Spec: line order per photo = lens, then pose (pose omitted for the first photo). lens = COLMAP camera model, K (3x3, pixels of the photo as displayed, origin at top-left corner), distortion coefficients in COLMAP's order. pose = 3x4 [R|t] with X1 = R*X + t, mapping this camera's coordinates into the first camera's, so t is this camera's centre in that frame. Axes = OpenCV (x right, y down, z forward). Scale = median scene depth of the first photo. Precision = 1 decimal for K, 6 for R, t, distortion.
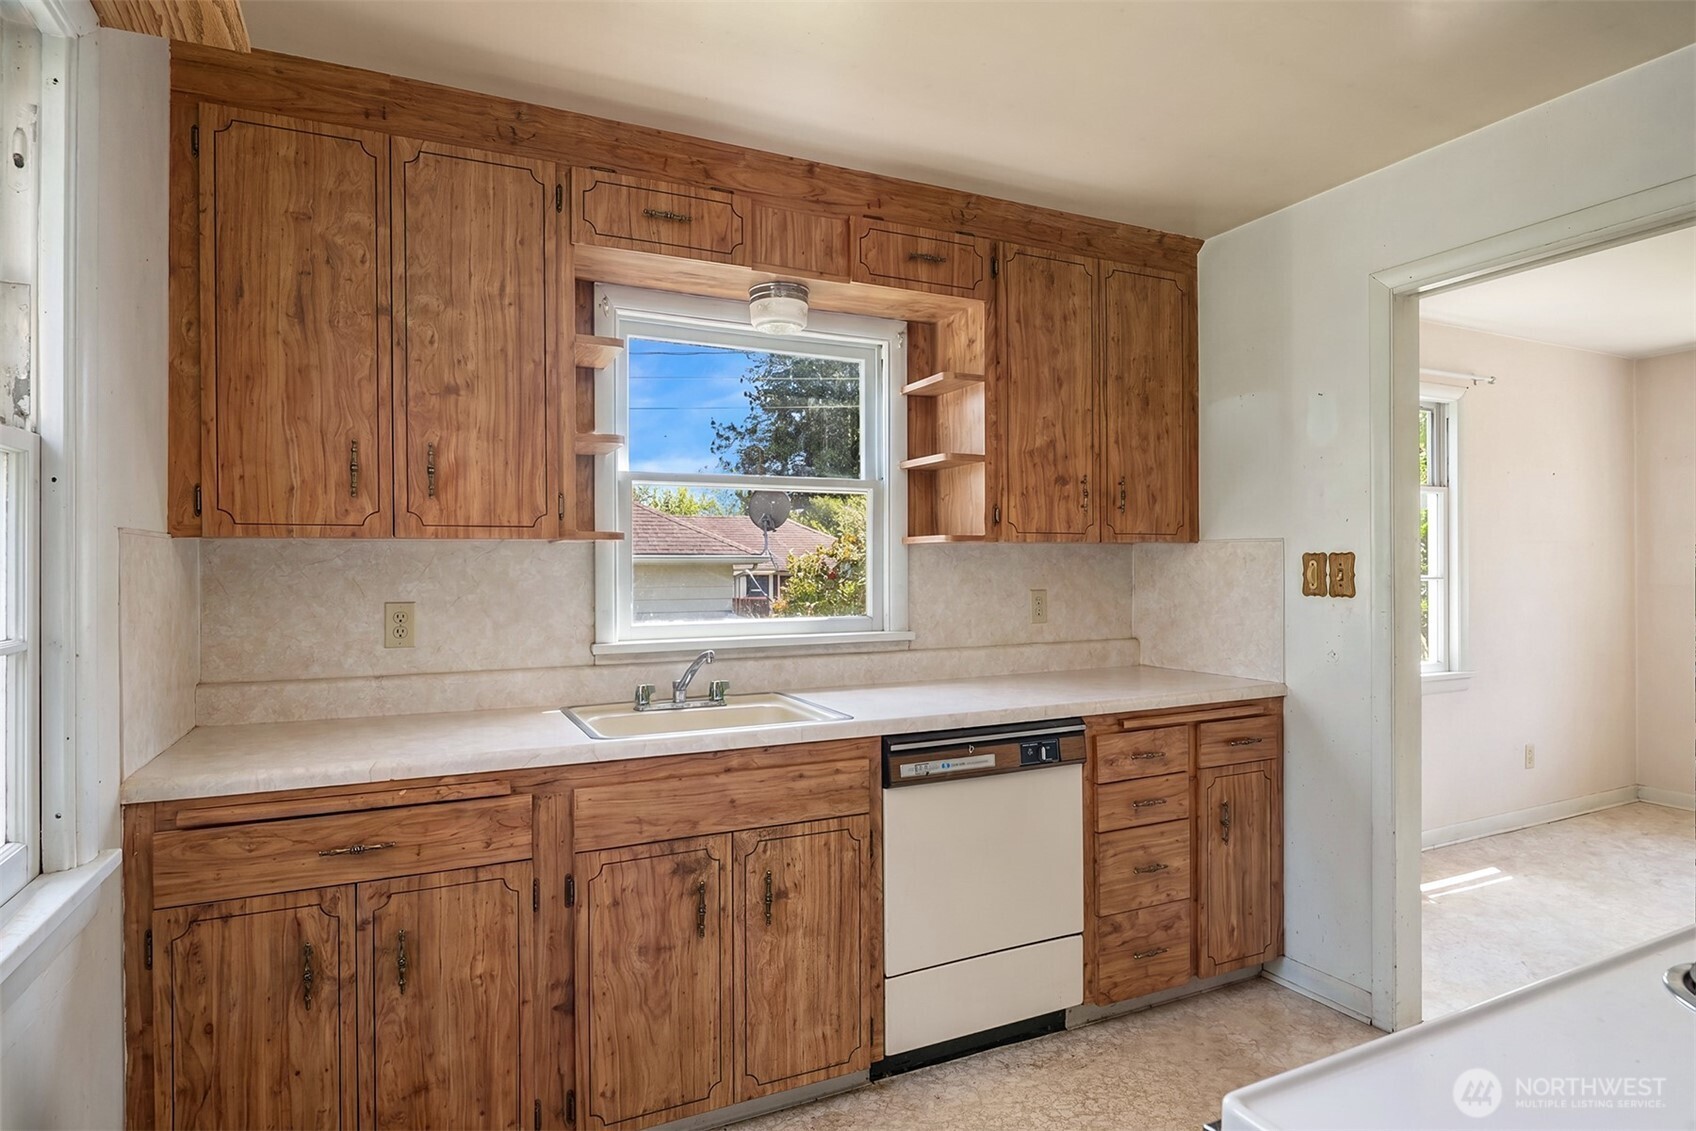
lens RADIAL K [[918.8, 0, 849.0], [0, 918.8, 563.2], [0, 0, 1]] dist [-0.002340, -0.000315]
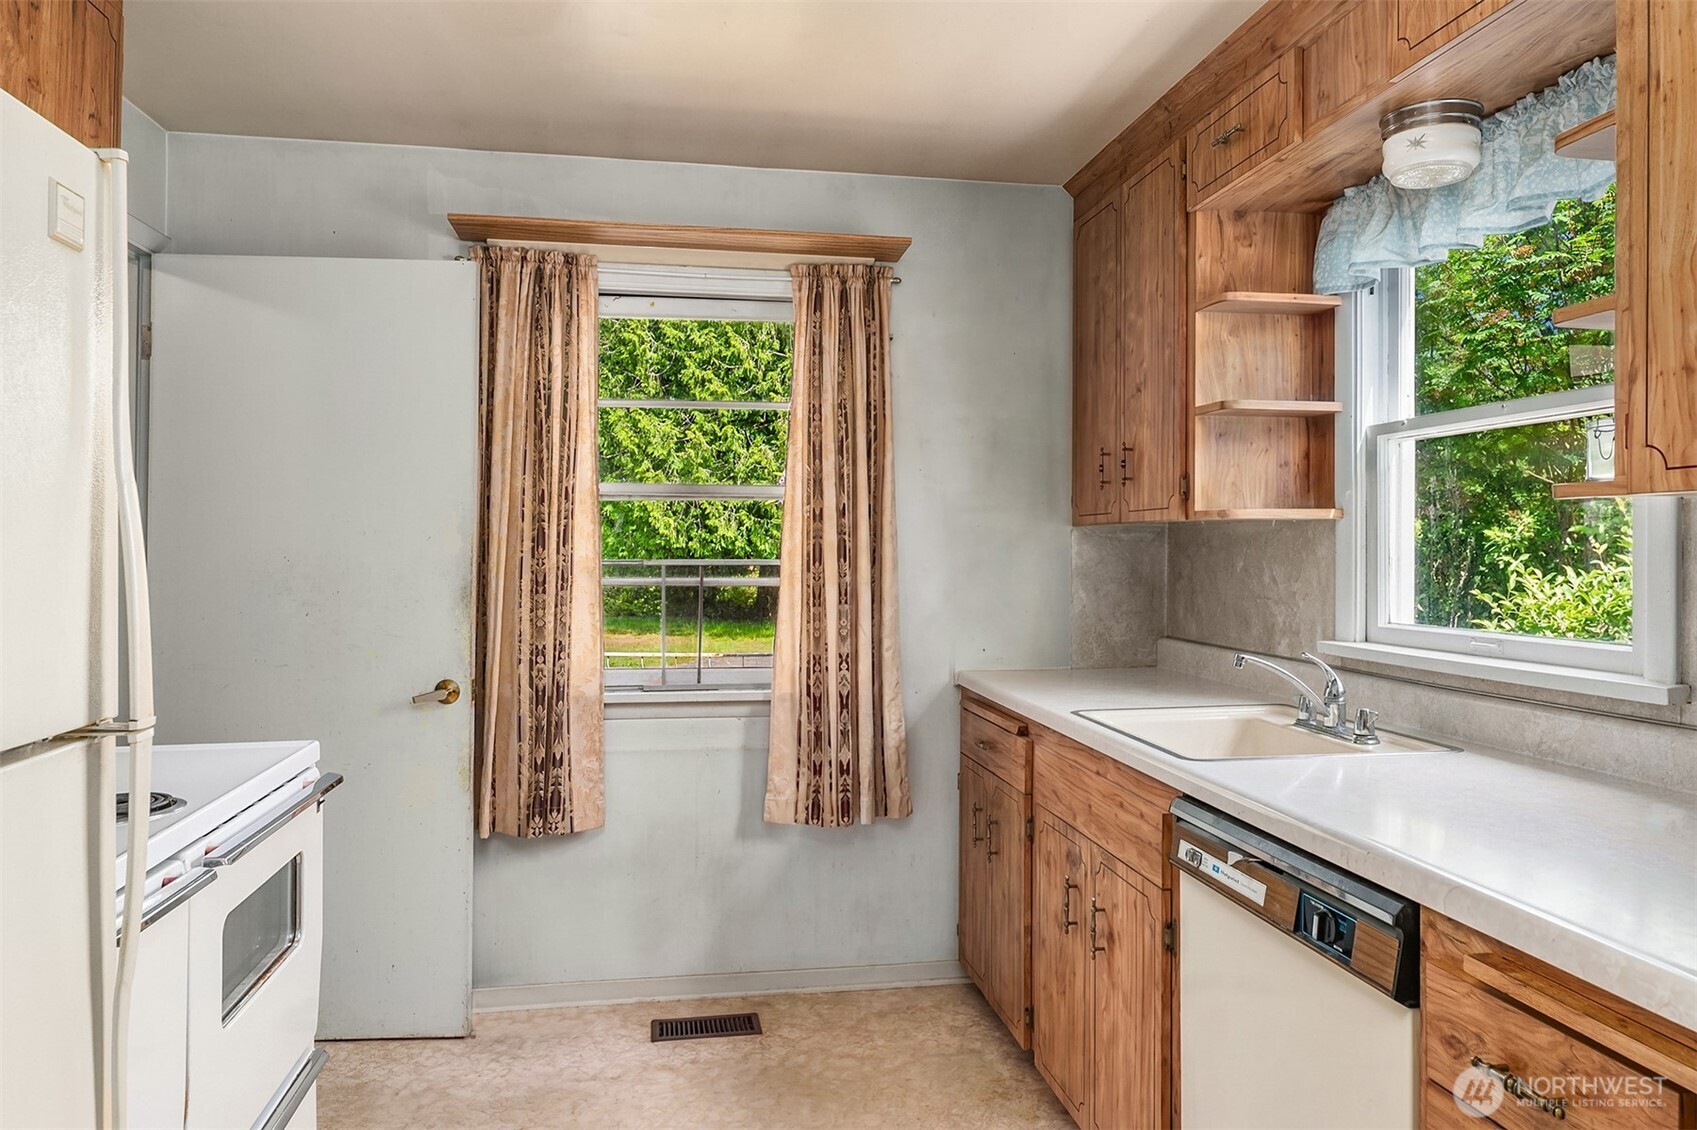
lens RADIAL K [[1120.0, 0, 849.6], [0, 1120.0, 549.3], [0, 0, 1]] dist [-0.001856, 0.000180]
pose [[-0.272141, 0.006612, -0.962235, 0.976497], [-0.001935, 0.999971, 0.007419, -0.004153], [0.962255, 0.003881, -0.272120, 1.032712]]
